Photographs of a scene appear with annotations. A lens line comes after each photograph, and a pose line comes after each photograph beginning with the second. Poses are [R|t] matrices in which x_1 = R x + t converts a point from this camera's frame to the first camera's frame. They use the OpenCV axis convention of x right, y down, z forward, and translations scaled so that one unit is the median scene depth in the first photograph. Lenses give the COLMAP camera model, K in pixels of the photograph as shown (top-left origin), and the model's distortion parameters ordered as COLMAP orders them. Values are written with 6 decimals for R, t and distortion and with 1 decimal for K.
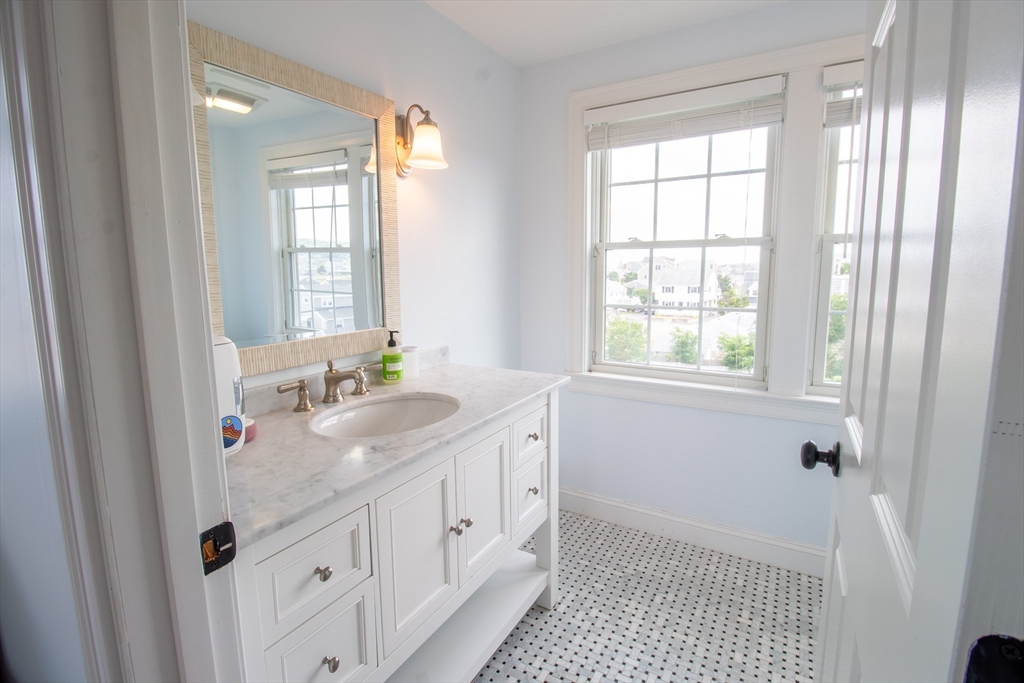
lens RADIAL K [[489.4, 0, 515.8], [0, 489.4, 333.0], [0, 0, 1]] dist [-0.002860, -0.000337]
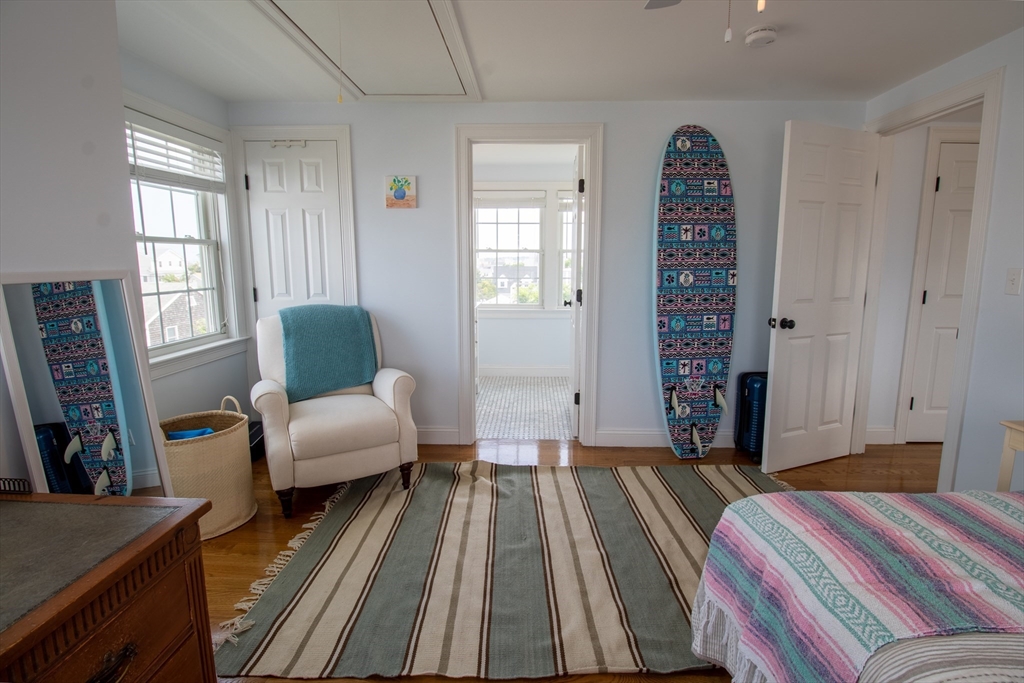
lens RADIAL K [[489.4, 0, 515.8], [0, 489.4, 333.0], [0, 0, 1]] dist [-0.002860, -0.000337]
pose [[0.875778, -0.060366, 0.478924, -0.867661], [0.053107, 0.998176, 0.028702, 0.162376], [-0.479783, 0.000297, 0.877387, -1.203181]]
